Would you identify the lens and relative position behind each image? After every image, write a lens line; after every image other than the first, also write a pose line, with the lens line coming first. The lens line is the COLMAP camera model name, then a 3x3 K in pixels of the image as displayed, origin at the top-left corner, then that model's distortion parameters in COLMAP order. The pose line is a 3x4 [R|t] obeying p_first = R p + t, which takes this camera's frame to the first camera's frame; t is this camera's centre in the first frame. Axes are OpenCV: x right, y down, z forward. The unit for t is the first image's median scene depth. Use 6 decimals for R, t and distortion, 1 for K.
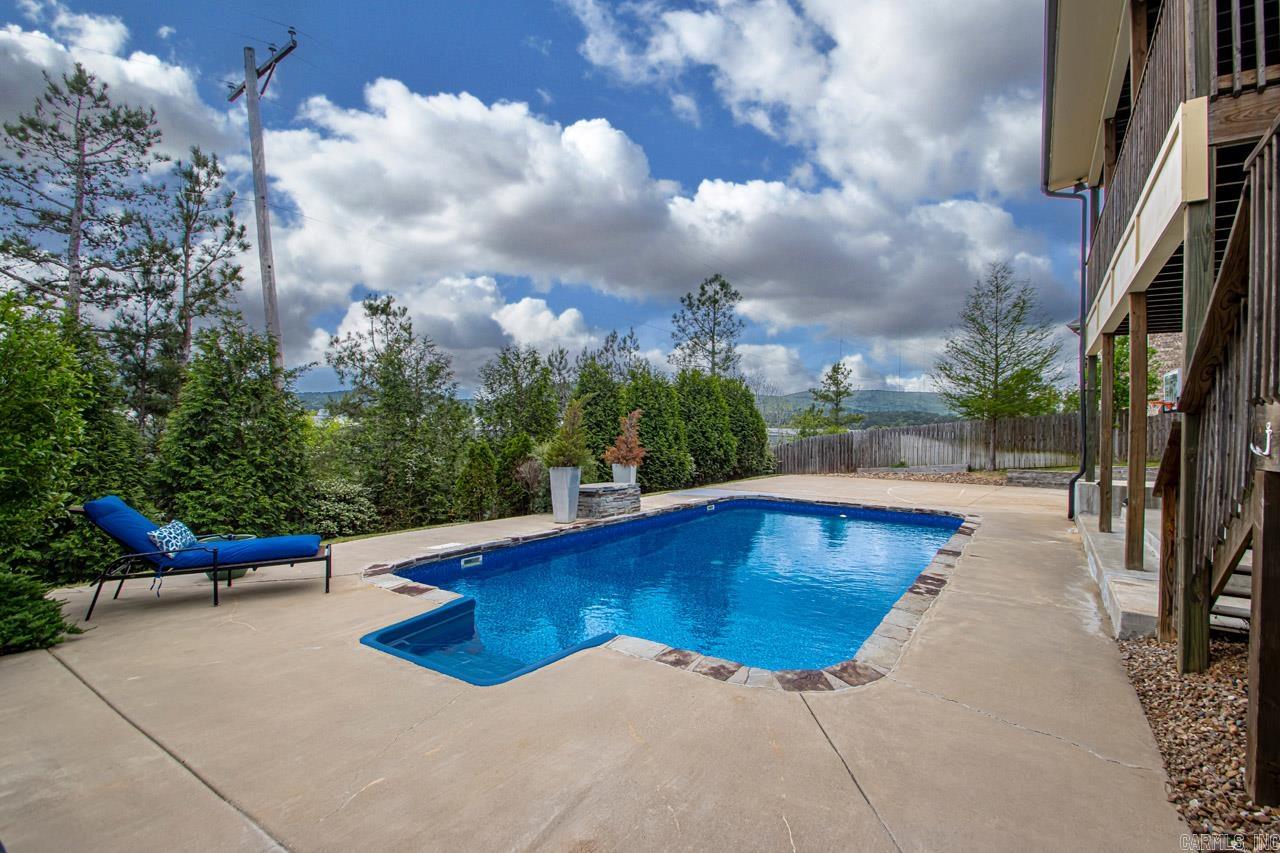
lens RADIAL K [[599.9, 0, 647.1], [0, 599.9, 426.3], [0, 0, 1]] dist [0.004318, -0.003300]
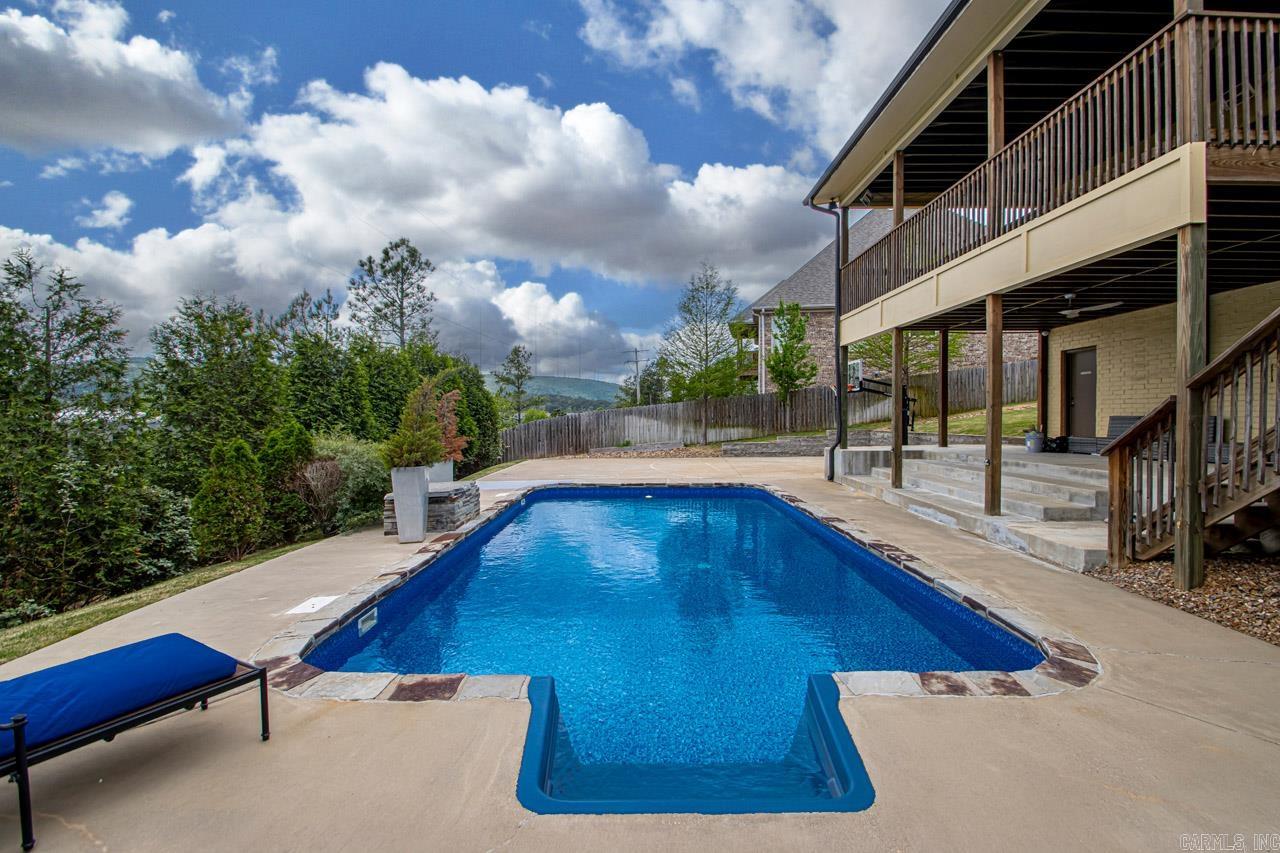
lens RADIAL K [[599.9, 0, 642.2], [0, 599.9, 423.4], [0, 0, 1]] dist [0.004318, -0.003300]
pose [[0.831407, -0.029479, 0.554882, -0.256793], [0.017125, 0.999477, 0.027440, -0.000776], [-0.555401, -0.013311, 0.831476, 0.189244]]
